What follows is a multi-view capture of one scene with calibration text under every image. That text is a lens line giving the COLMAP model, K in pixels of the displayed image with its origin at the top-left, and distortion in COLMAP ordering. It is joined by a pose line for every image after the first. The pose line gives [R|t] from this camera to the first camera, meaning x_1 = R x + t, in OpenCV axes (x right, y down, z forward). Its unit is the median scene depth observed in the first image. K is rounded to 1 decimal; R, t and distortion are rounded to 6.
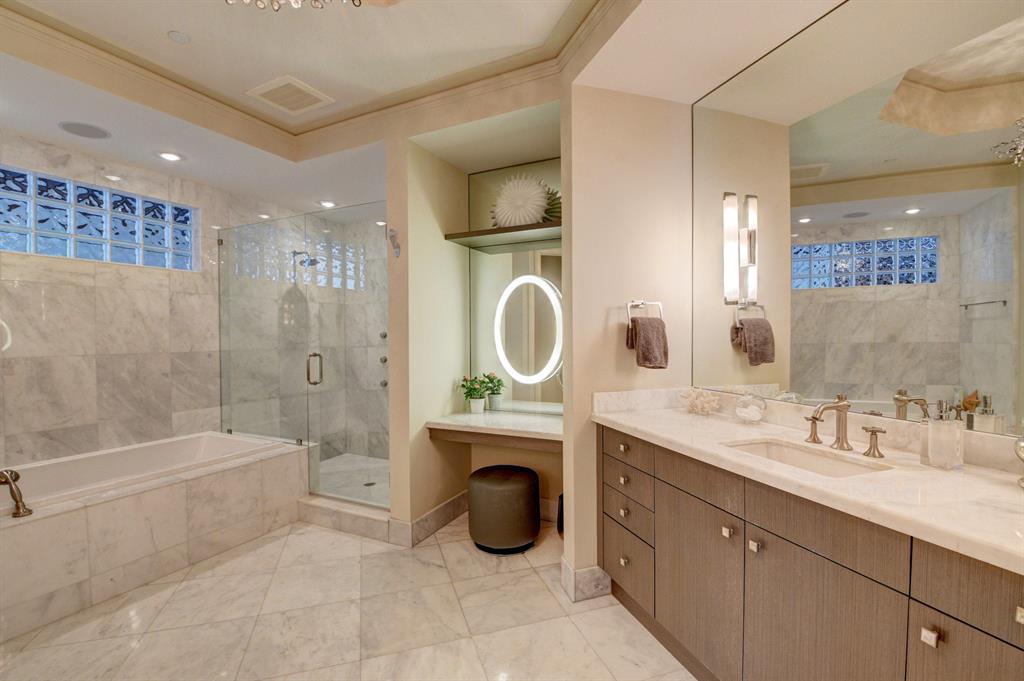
lens RADIAL K [[450.2, 0, 512.0], [0, 450.2, 340.5], [0, 0, 1]] dist [0.012650, -0.024551]
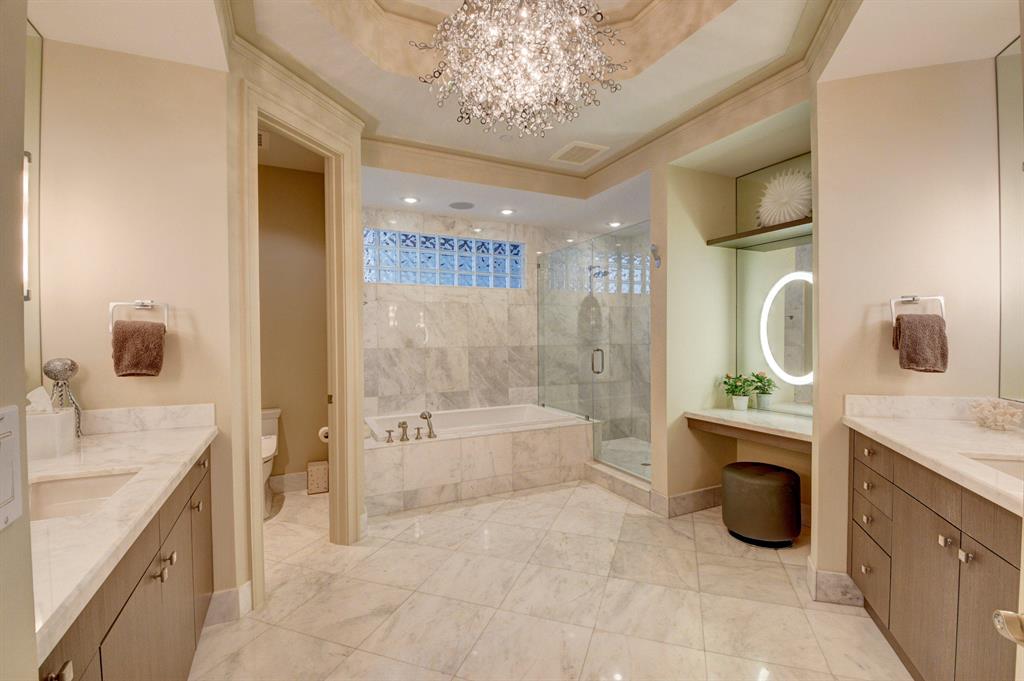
lens RADIAL K [[450.2, 0, 512.0], [0, 450.2, 340.5], [0, 0, 1]] dist [0.012650, -0.024551]
pose [[0.786972, 0.008340, -0.616932, 0.171969], [-0.006278, 0.999965, 0.005510, 0.000139], [0.616956, -0.000463, 0.786997, -0.156667]]
